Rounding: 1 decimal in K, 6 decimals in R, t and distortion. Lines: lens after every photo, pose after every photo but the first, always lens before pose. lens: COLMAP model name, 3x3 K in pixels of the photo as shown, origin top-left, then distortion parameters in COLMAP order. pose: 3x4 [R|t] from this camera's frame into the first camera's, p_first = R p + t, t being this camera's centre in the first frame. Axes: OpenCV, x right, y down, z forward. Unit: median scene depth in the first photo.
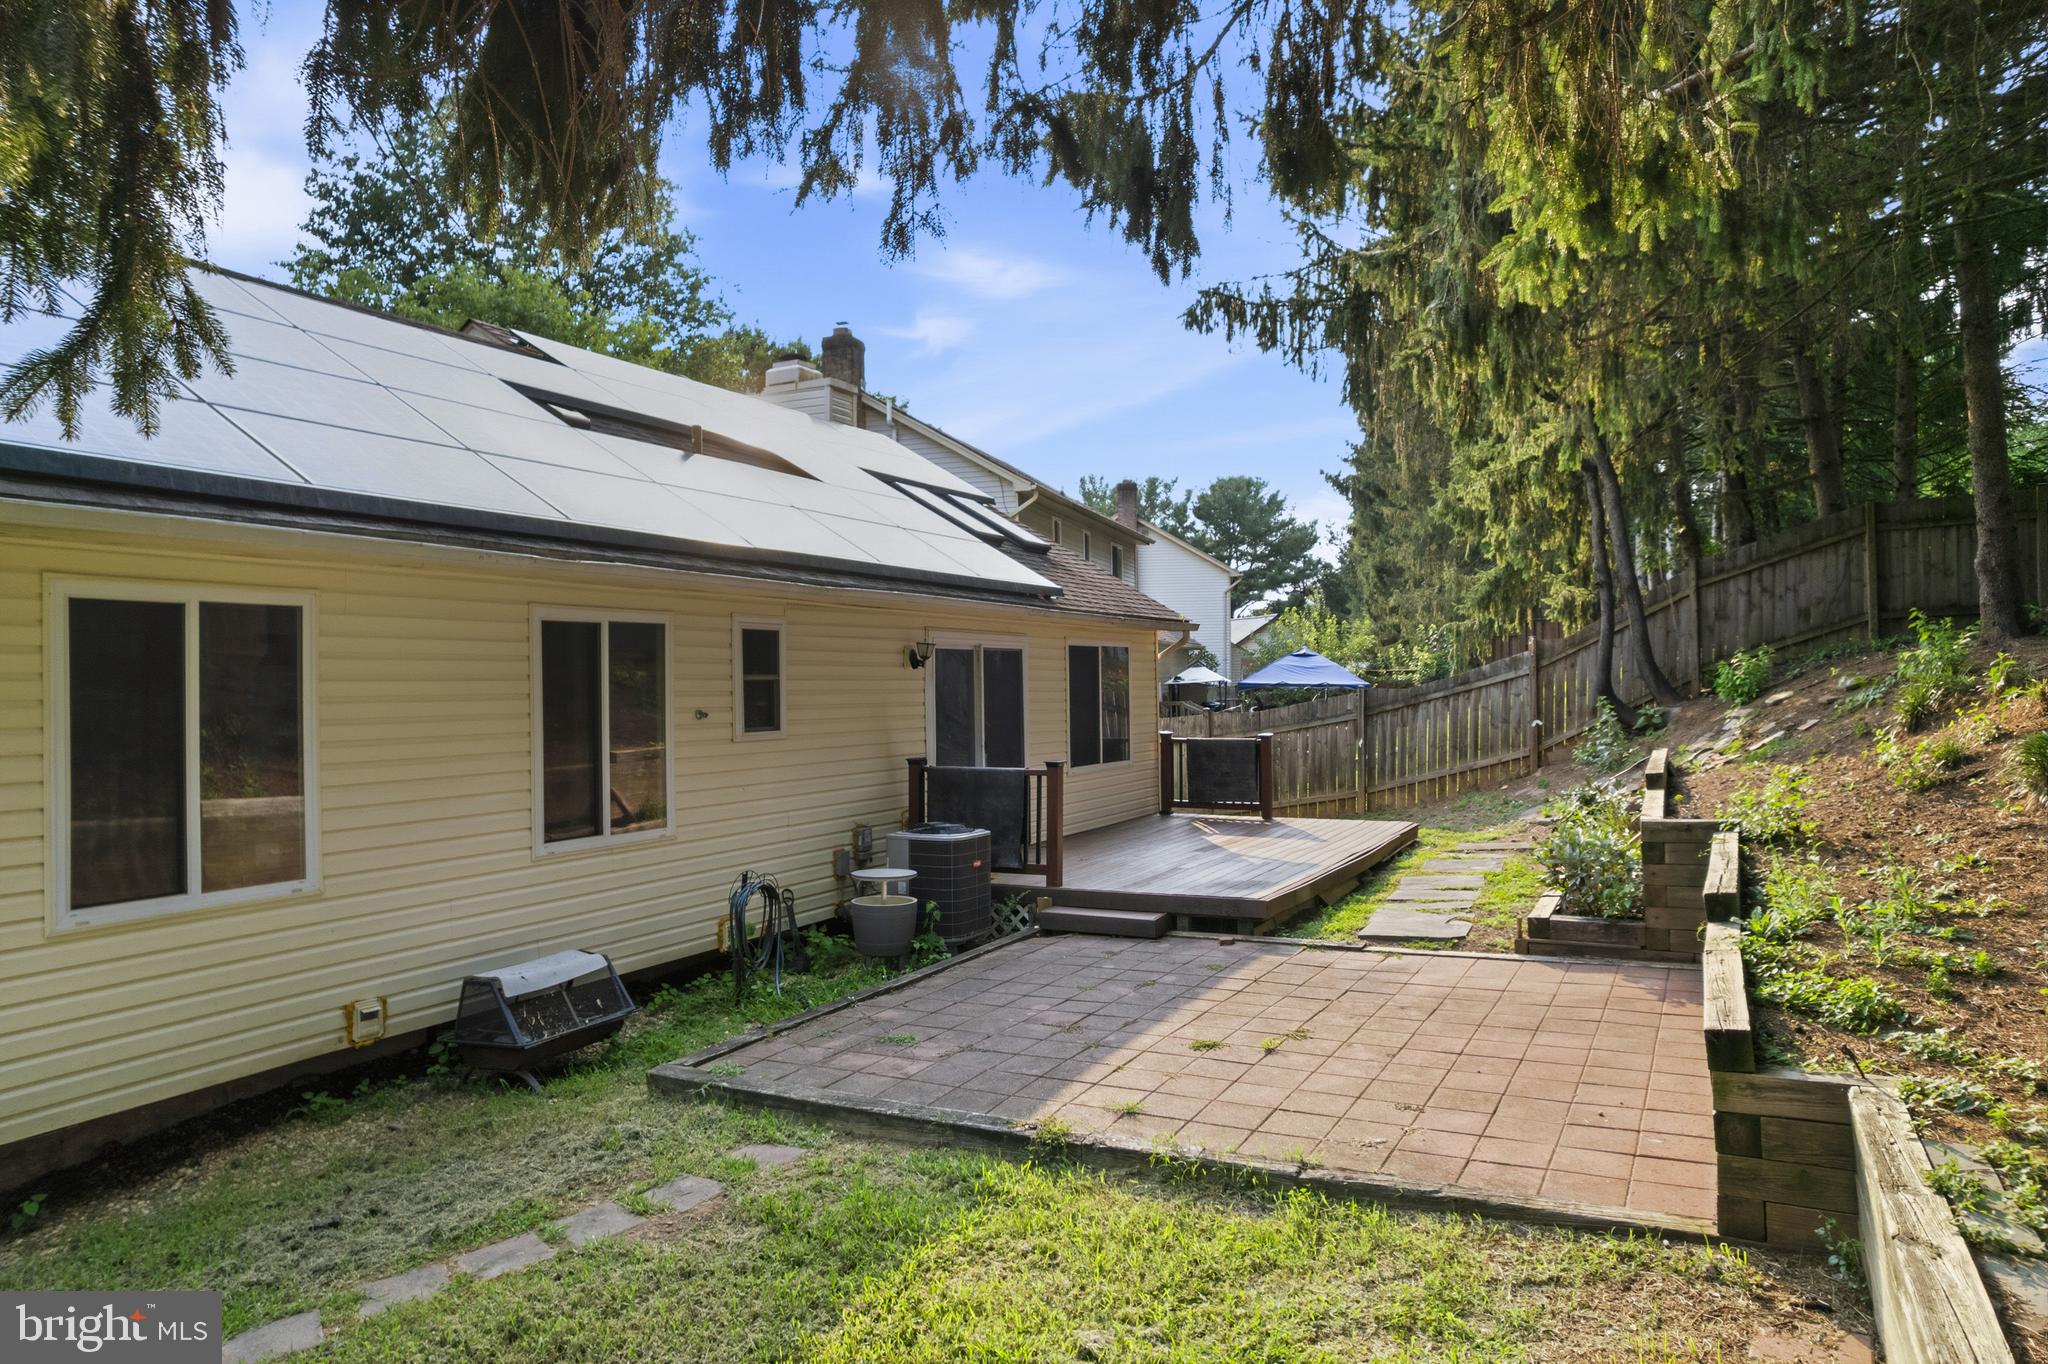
lens RADIAL K [[1296.8, 0, 1006.8], [0, 1296.8, 686.4], [0, 0, 1]] dist [-0.077518, 0.077837]
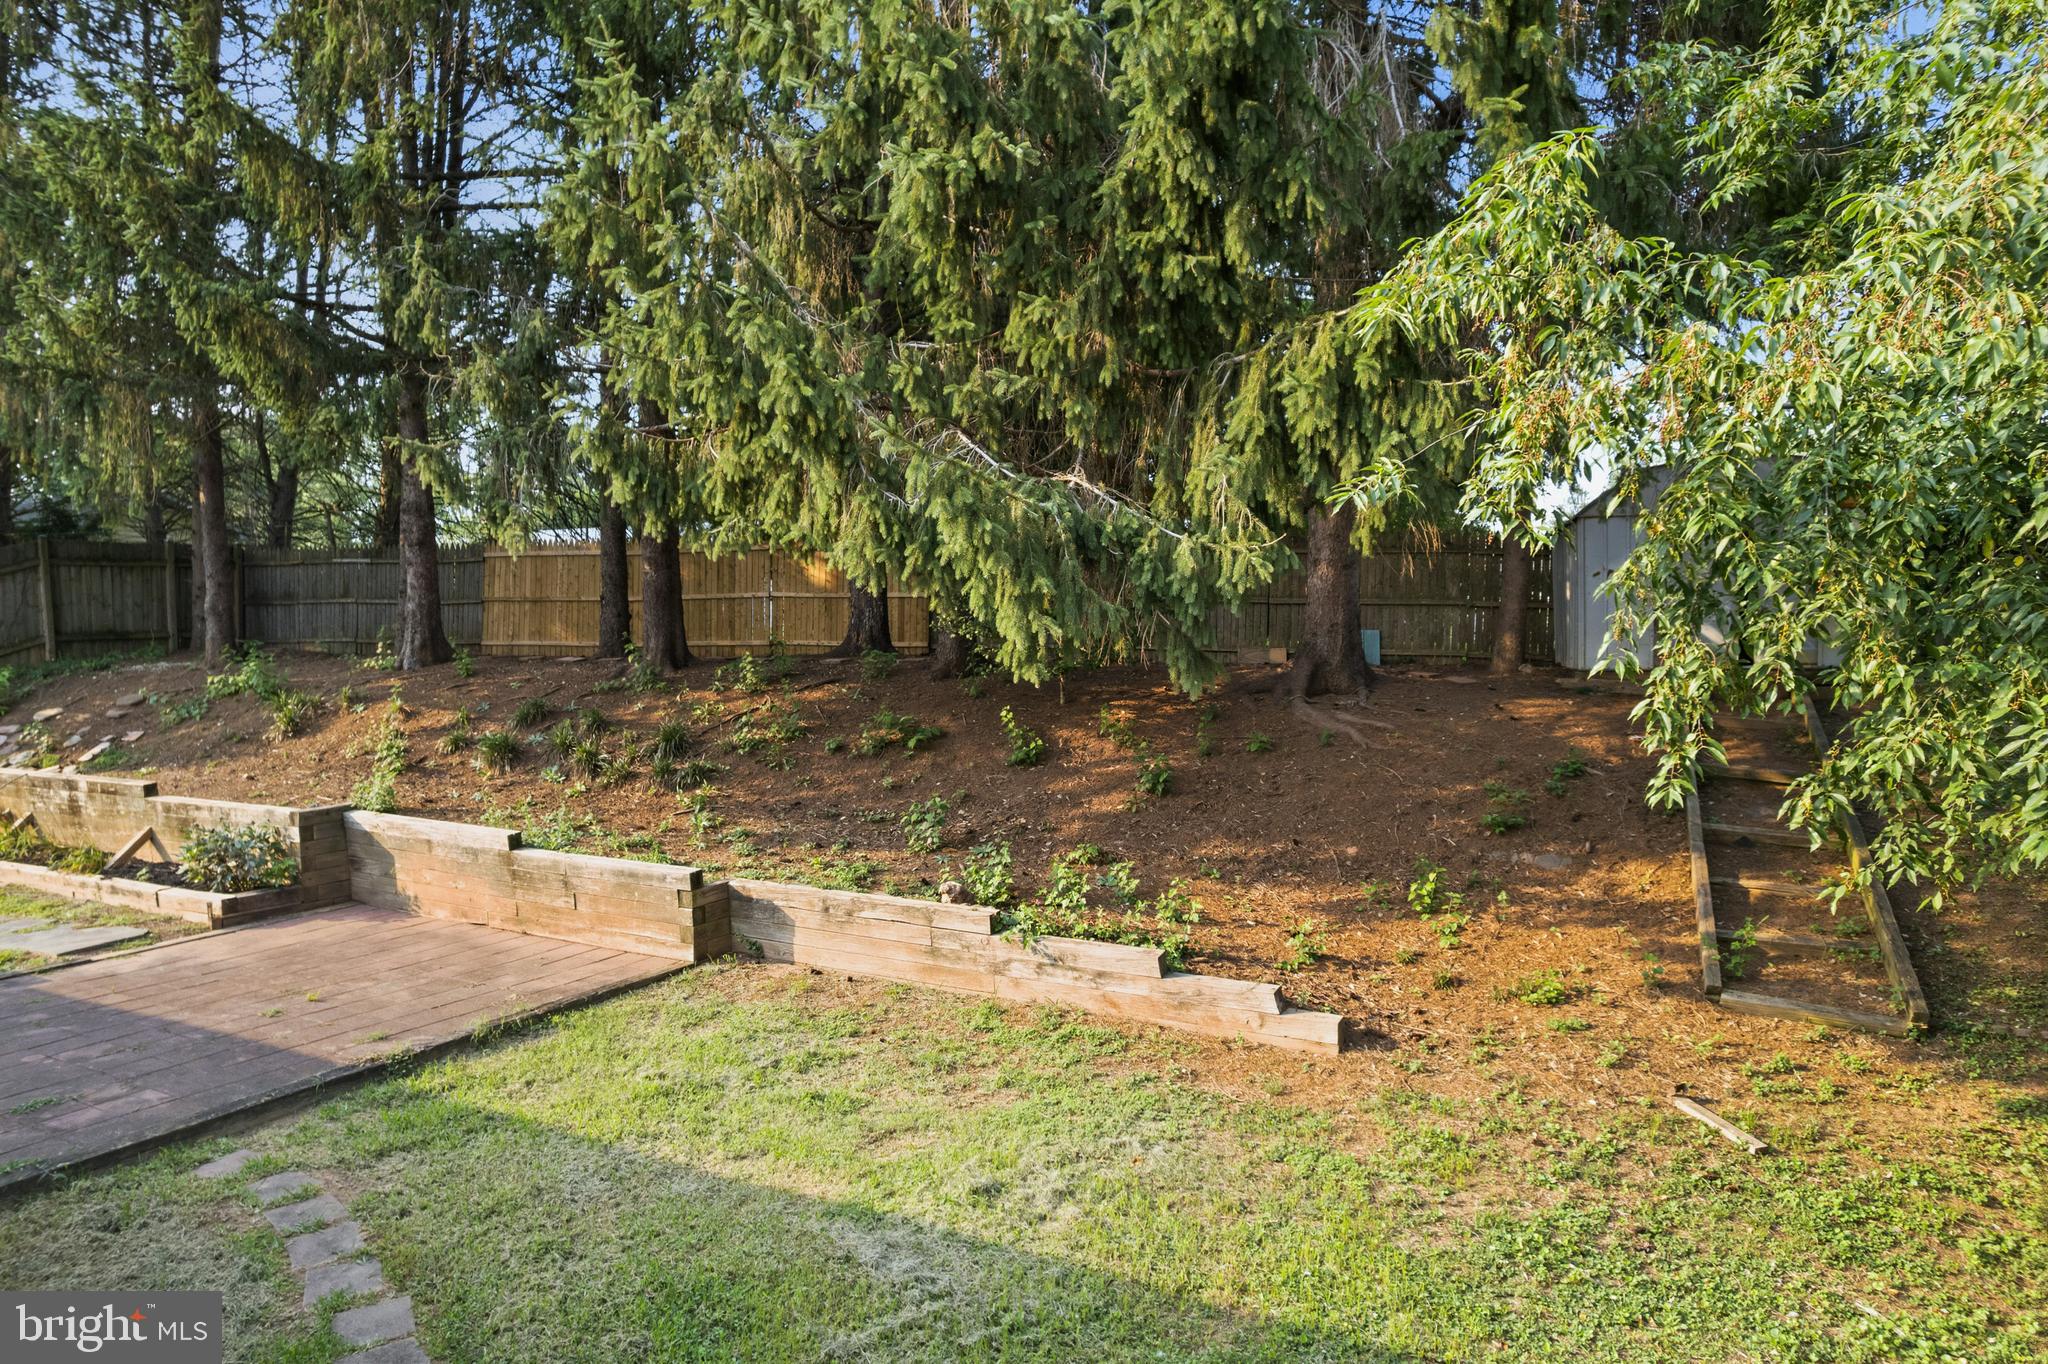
lens RADIAL K [[1296.8, 0, 1006.8], [0, 1296.8, 686.4], [0, 0, 1]] dist [-0.077518, 0.077837]
pose [[0.048806, -0.022687, 0.998551, -0.891878], [0.015615, 0.999637, 0.021948, -0.050989], [-0.998686, 0.014521, 0.049143, 0.175370]]
